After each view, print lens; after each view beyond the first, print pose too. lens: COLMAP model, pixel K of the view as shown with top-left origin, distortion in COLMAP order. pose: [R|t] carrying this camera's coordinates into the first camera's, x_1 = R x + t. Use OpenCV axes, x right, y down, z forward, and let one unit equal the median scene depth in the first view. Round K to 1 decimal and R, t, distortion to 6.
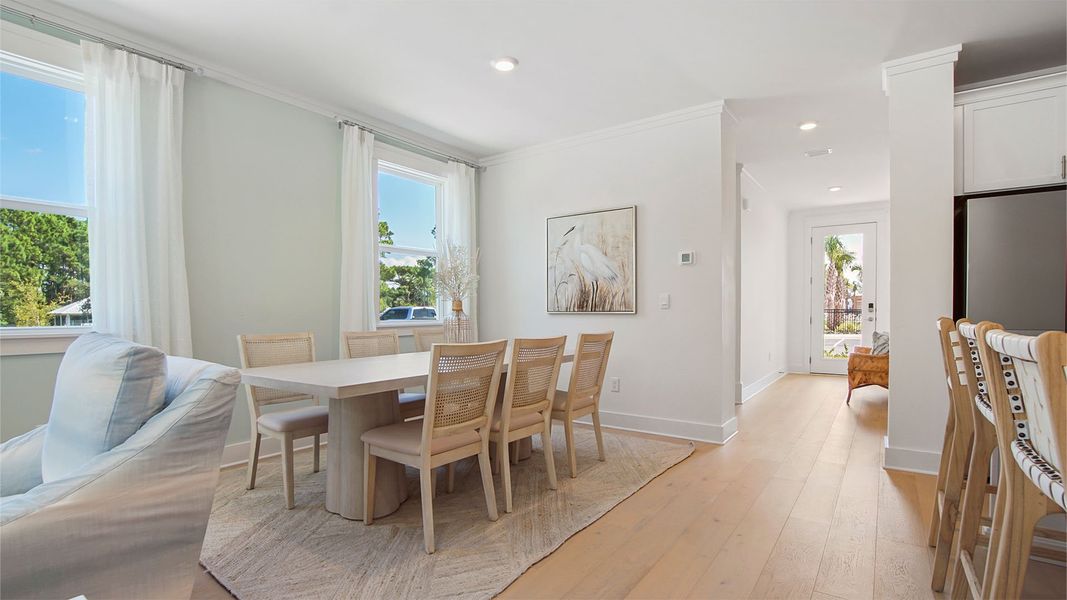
lens RADIAL K [[477.6, 0, 599.2], [0, 477.6, 312.3], [0, 0, 1]] dist [-0.028506, 0.000418]
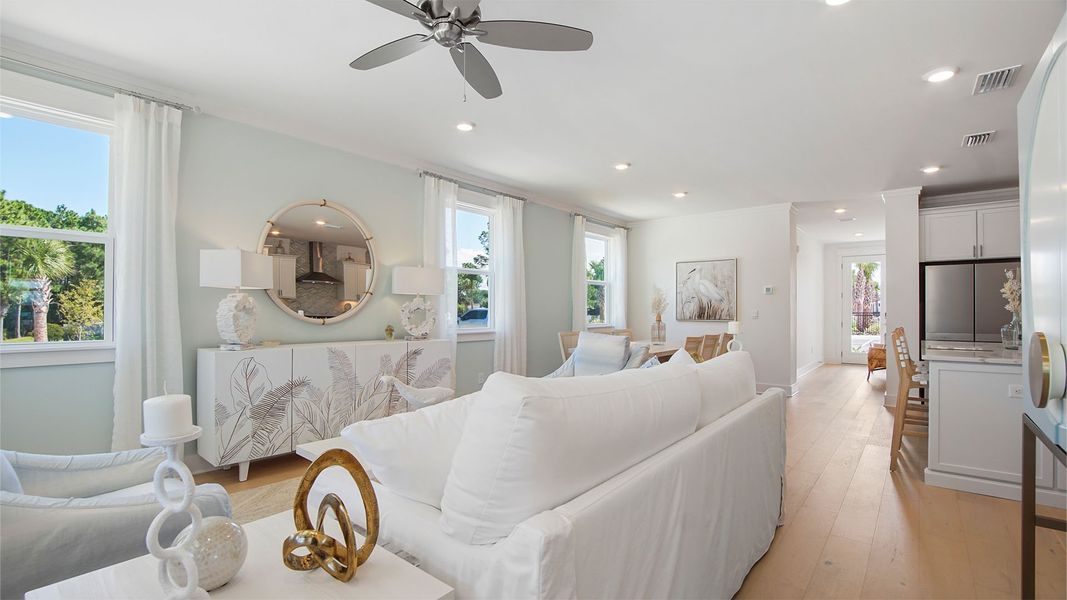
lens RADIAL K [[428.2, 0, 612.6], [0, 428.2, 305.5], [0, 0, 1]] dist [-0.021628, 0.000028]
pose [[0.997300, 0.004090, -0.073317, -0.235280], [-0.005477, 0.999810, -0.018729, -0.021055], [0.073226, 0.019080, 0.997133, -0.521263]]
